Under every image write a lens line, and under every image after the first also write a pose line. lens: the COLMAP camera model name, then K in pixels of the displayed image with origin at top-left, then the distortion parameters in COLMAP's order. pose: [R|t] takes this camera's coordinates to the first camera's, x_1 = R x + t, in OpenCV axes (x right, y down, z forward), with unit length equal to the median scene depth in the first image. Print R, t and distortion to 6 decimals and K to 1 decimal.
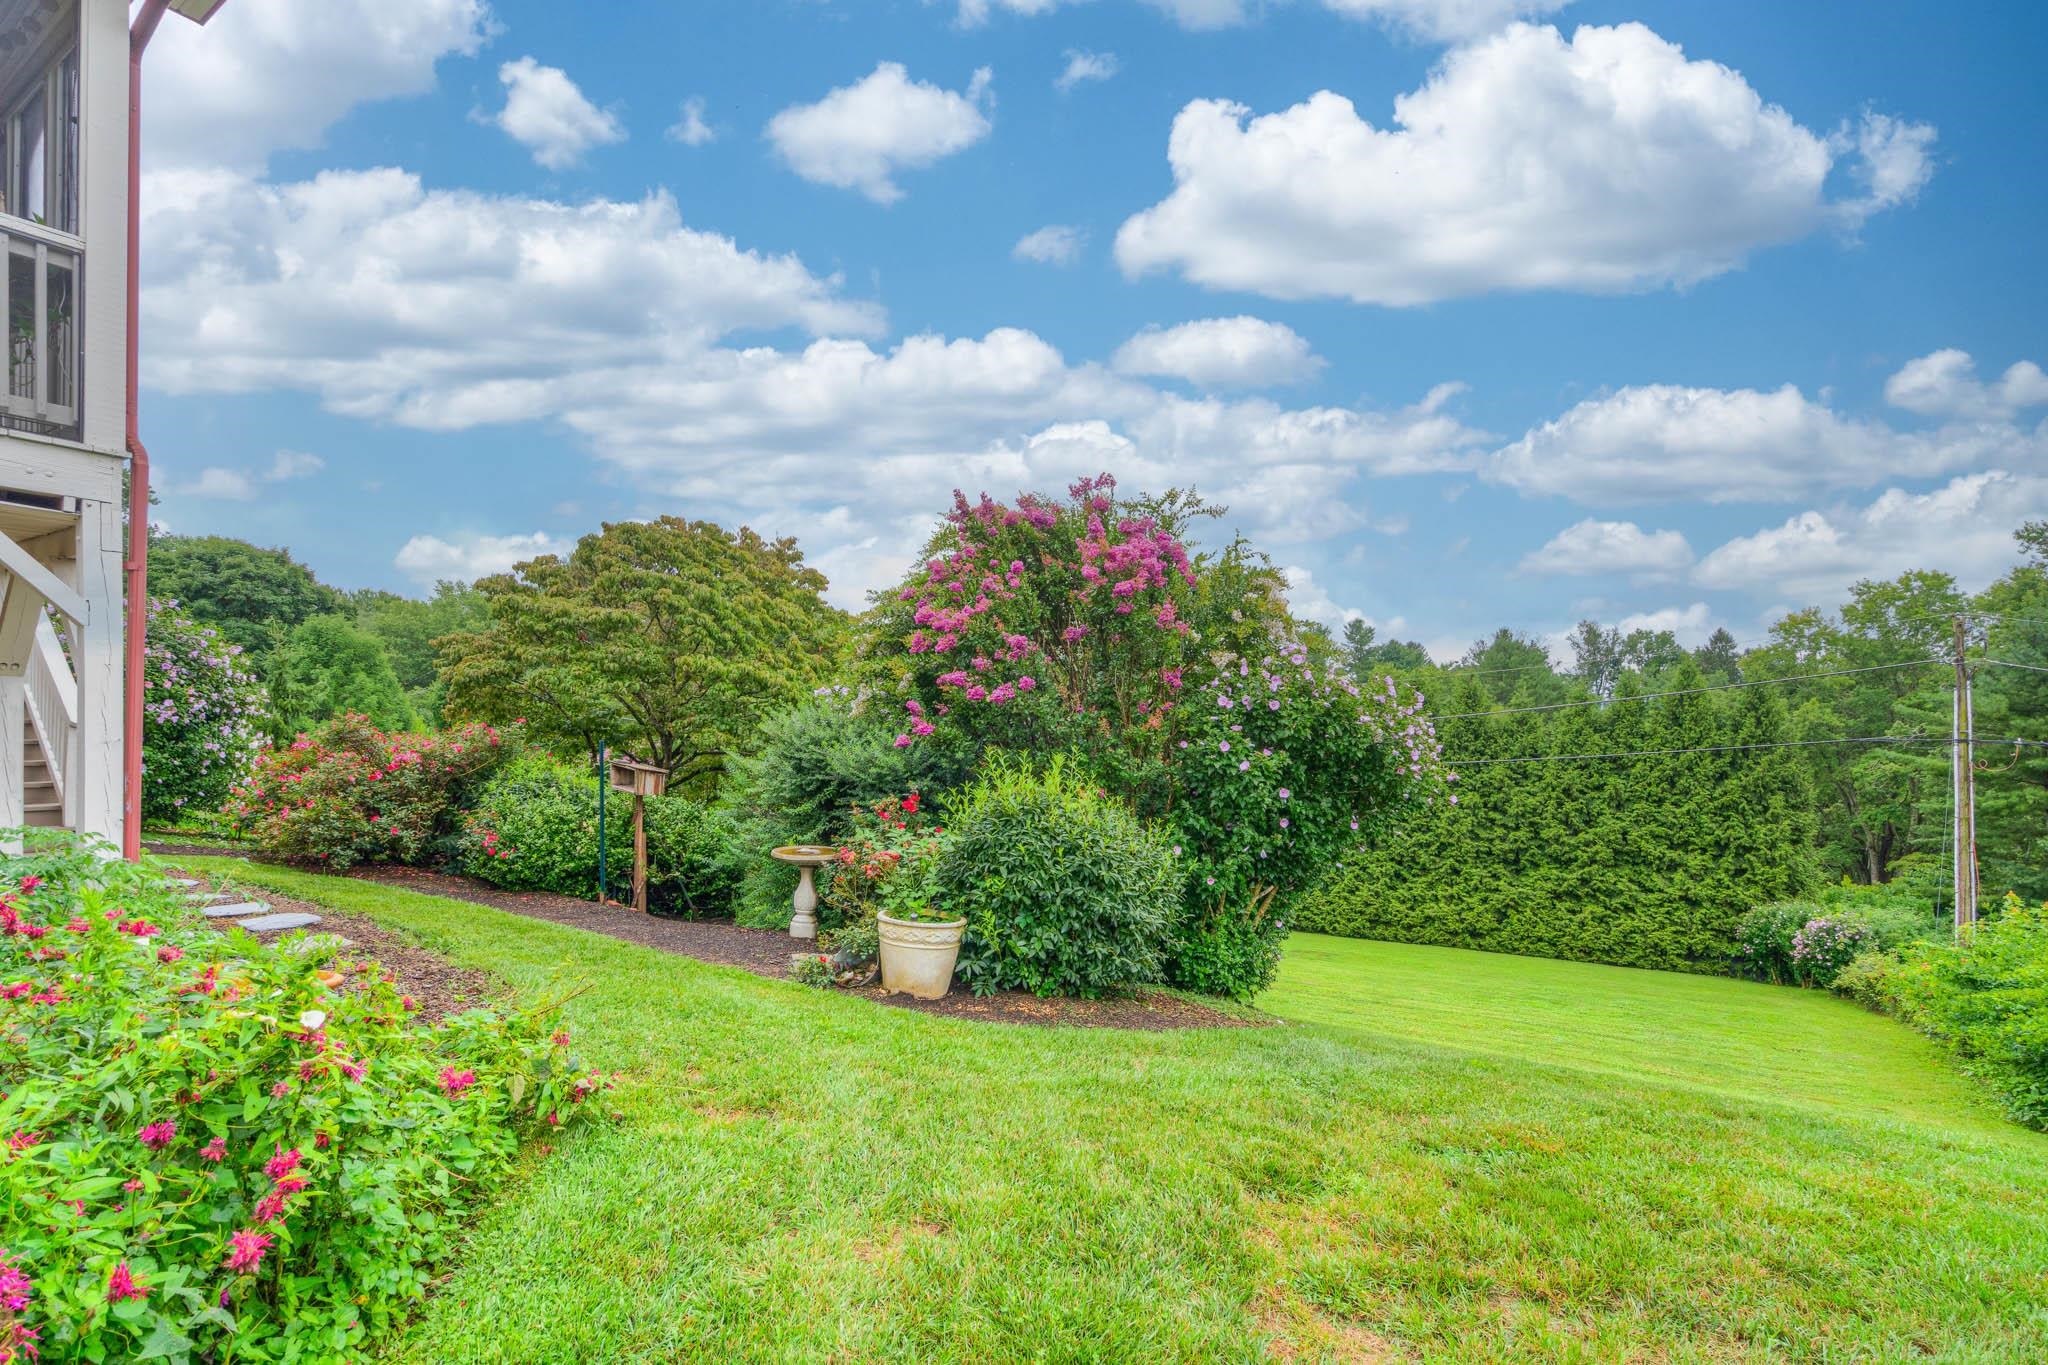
lens RADIAL K [[983.4, 0, 1028.3], [0, 983.4, 757.3], [0, 0, 1]] dist [-0.001199, 0.000017]
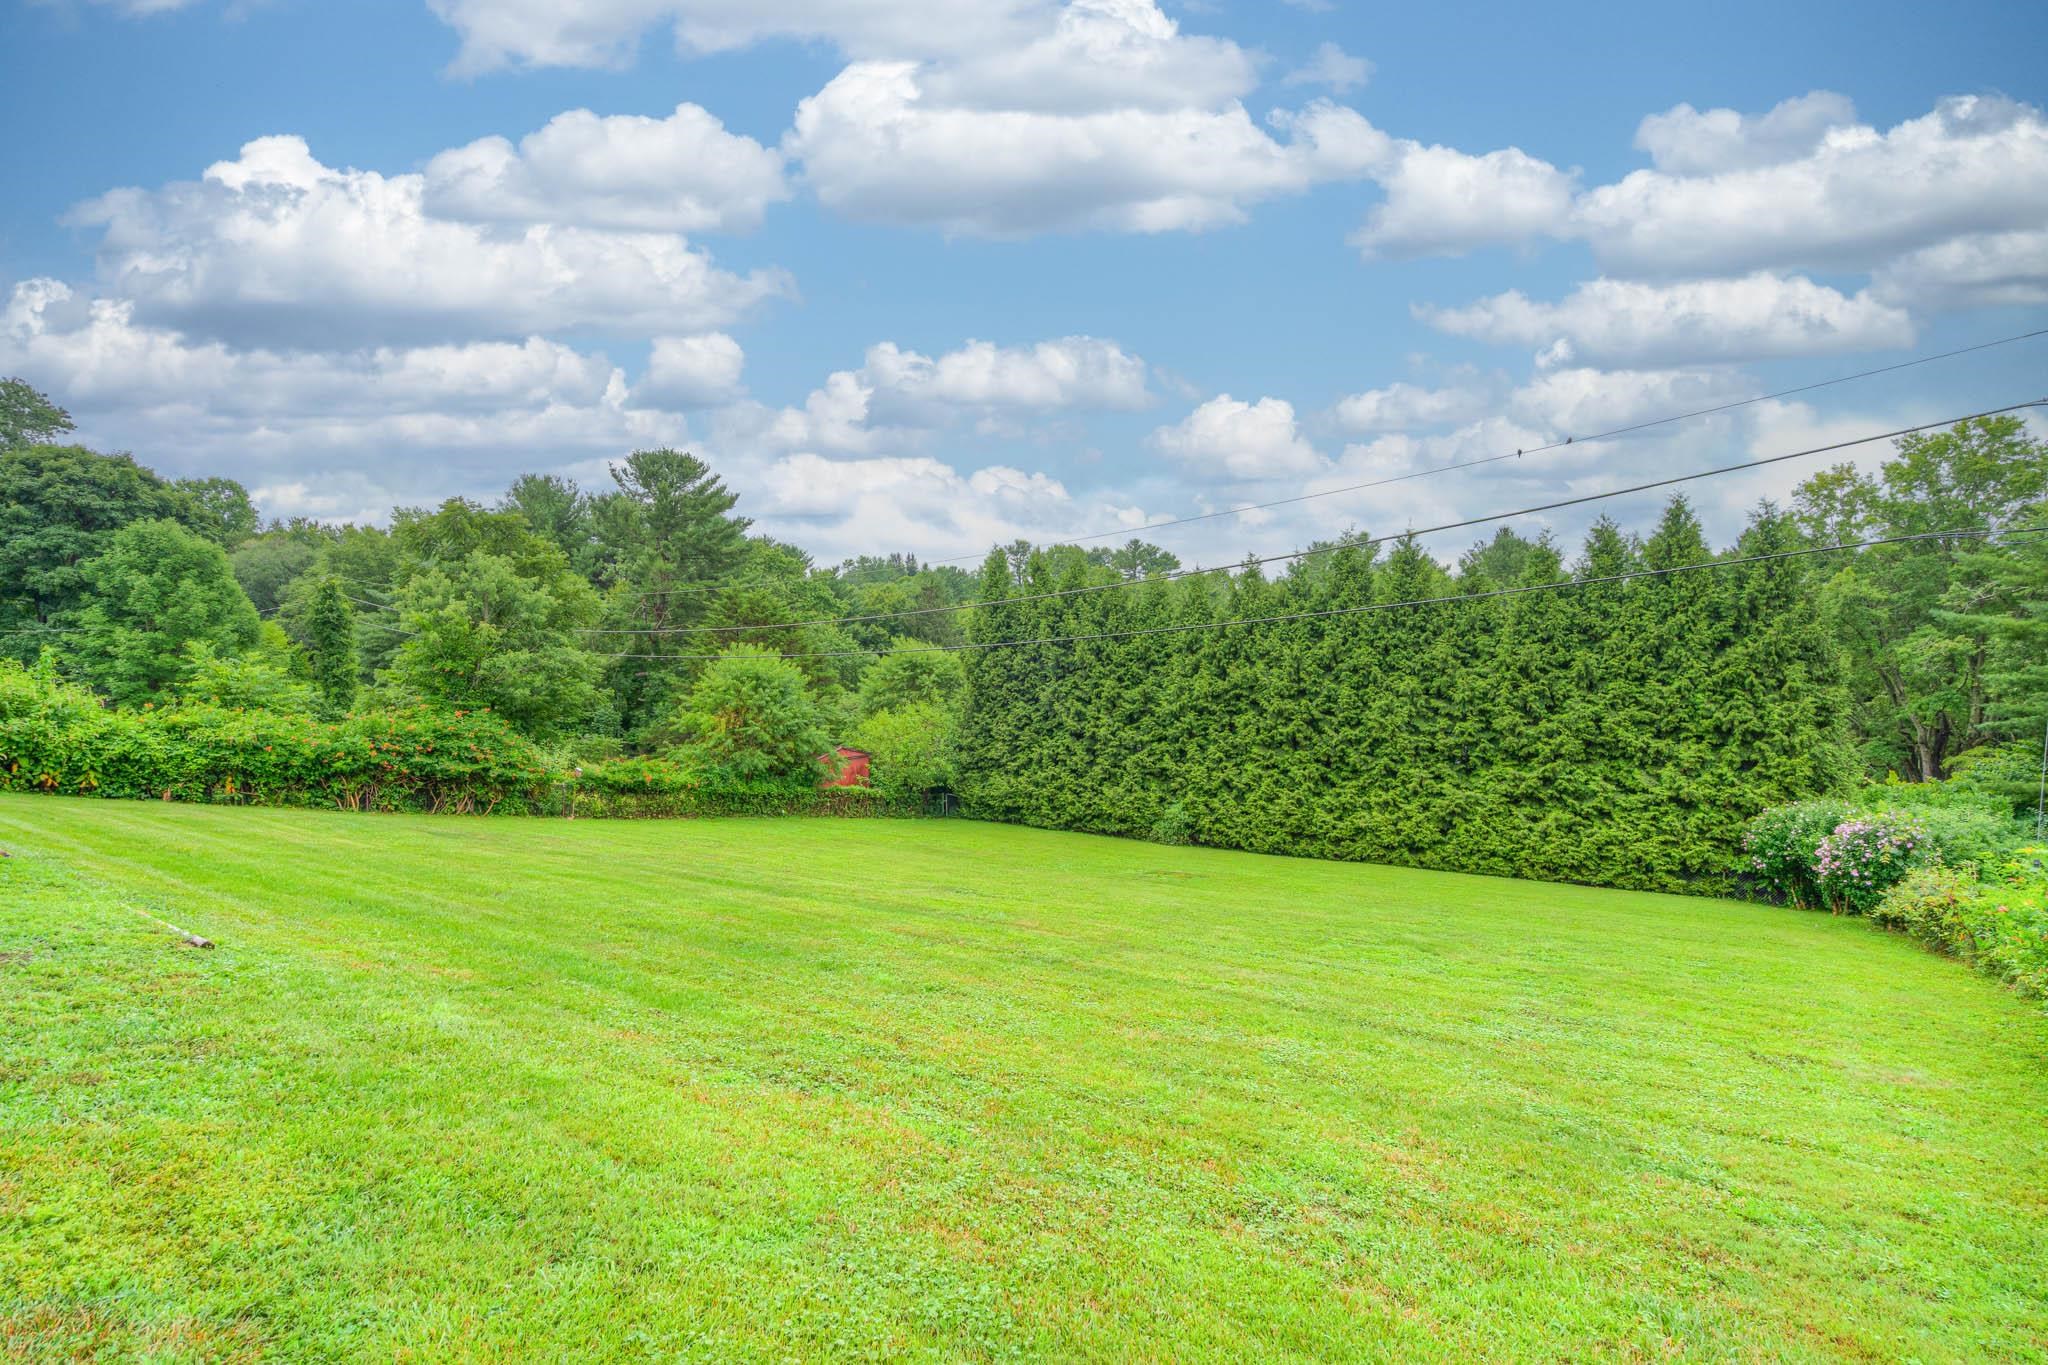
lens RADIAL K [[964.1, 0, 985.3], [0, 964.1, 689.0], [0, 0, 1]] dist [0.001357, 0.000342]
pose [[0.998028, -0.021909, -0.058822, 0.162764], [0.022297, 0.999734, 0.005958, 0.037726], [0.058676, -0.007258, 0.998251, 0.195786]]
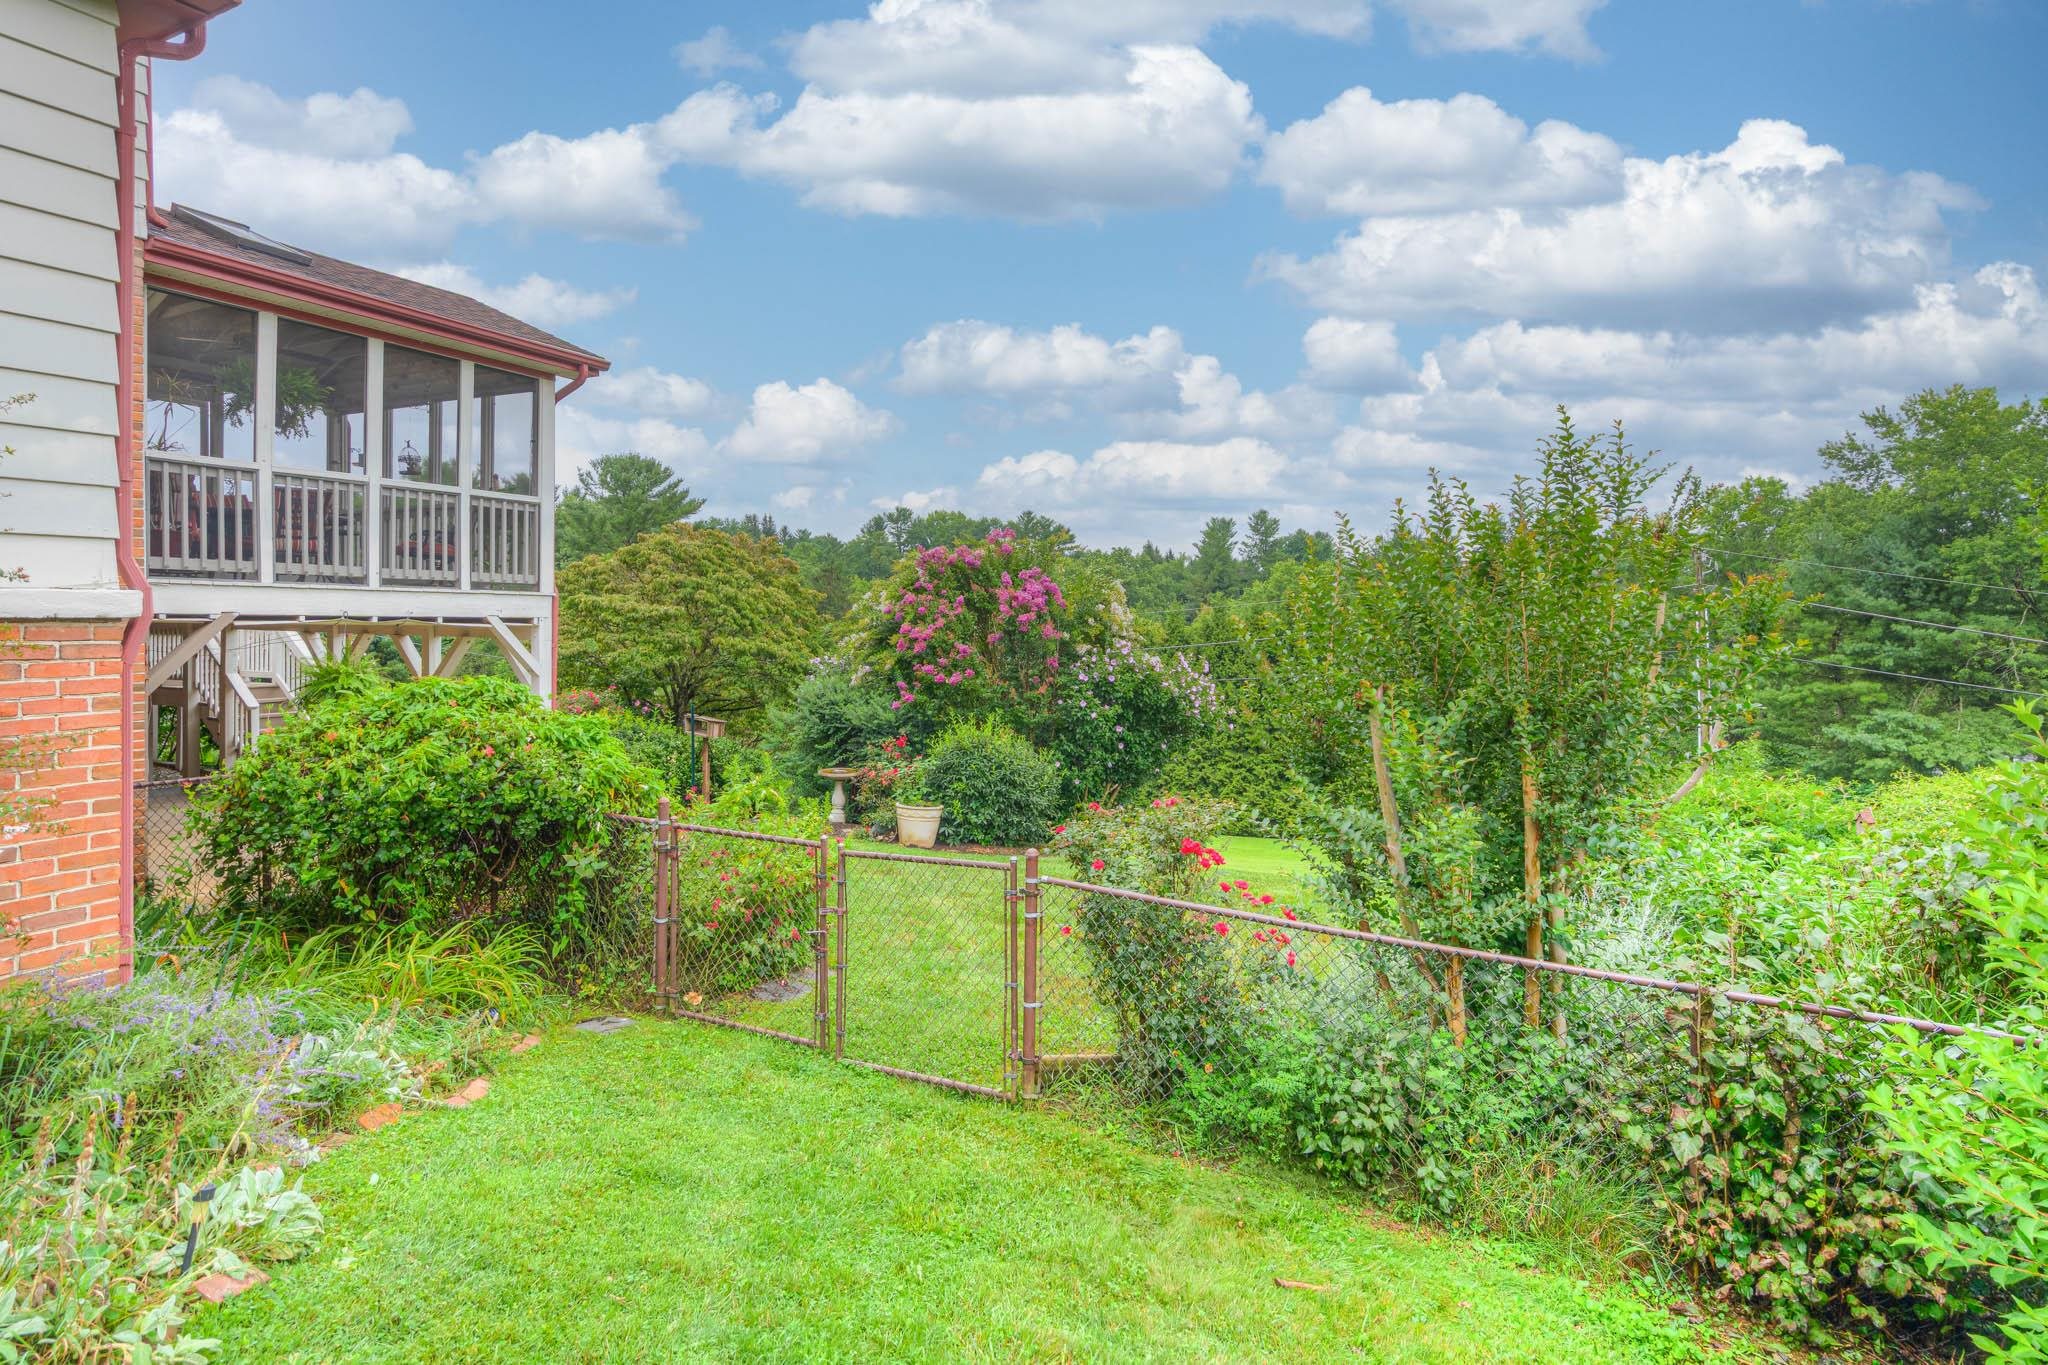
lens RADIAL K [[1062.0, 0, 1024.0], [0, 1062.0, 682.5], [0, 0, 1]] dist [-0.001197, -0.000138]
pose [[0.994853, -0.022006, 0.098914, -0.013305], [0.019878, 0.999550, 0.022445, -0.014032], [-0.099363, -0.020363, 0.994843, -0.128681]]
